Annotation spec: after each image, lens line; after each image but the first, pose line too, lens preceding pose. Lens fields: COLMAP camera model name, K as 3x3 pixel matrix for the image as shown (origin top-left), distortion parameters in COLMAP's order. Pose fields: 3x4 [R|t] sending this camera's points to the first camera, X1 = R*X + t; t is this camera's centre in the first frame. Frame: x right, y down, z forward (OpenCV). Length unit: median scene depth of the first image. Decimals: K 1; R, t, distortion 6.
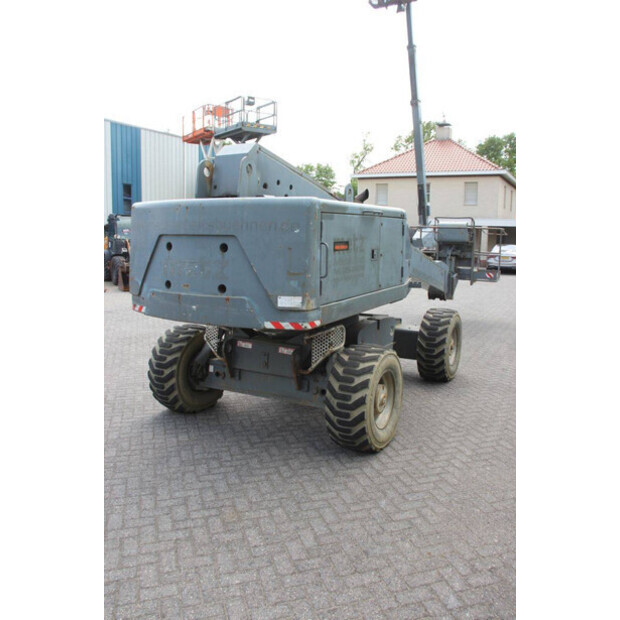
lens RADIAL K [[558.0, 0, 310.1], [0, 558.0, 310.0], [0, 0, 1]] dist [-0.105756, -0.007225]
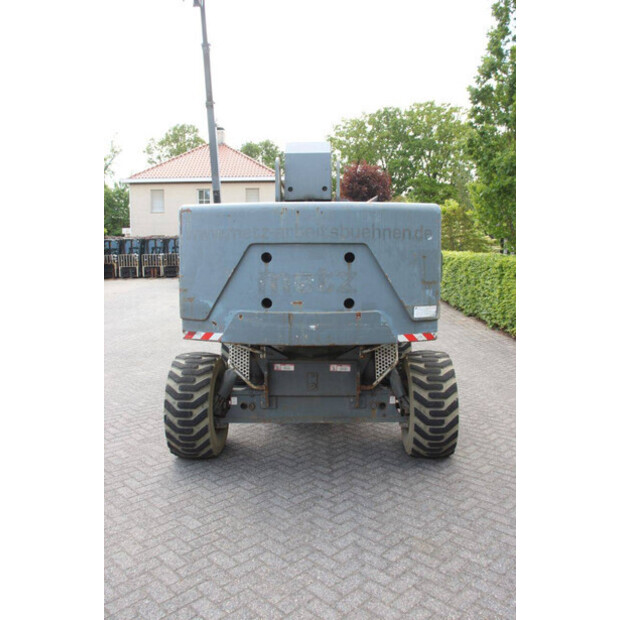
lens RADIAL K [[584.0, 0, 310.3], [0, 584.0, 311.6], [0, 0, 1]] dist [-0.092434, 0.000000]
pose [[0.874429, -0.073216, 0.479597, -0.605994], [0.081770, 0.996647, 0.003061, -0.029947], [-0.478213, 0.036540, 0.877483, 0.188219]]
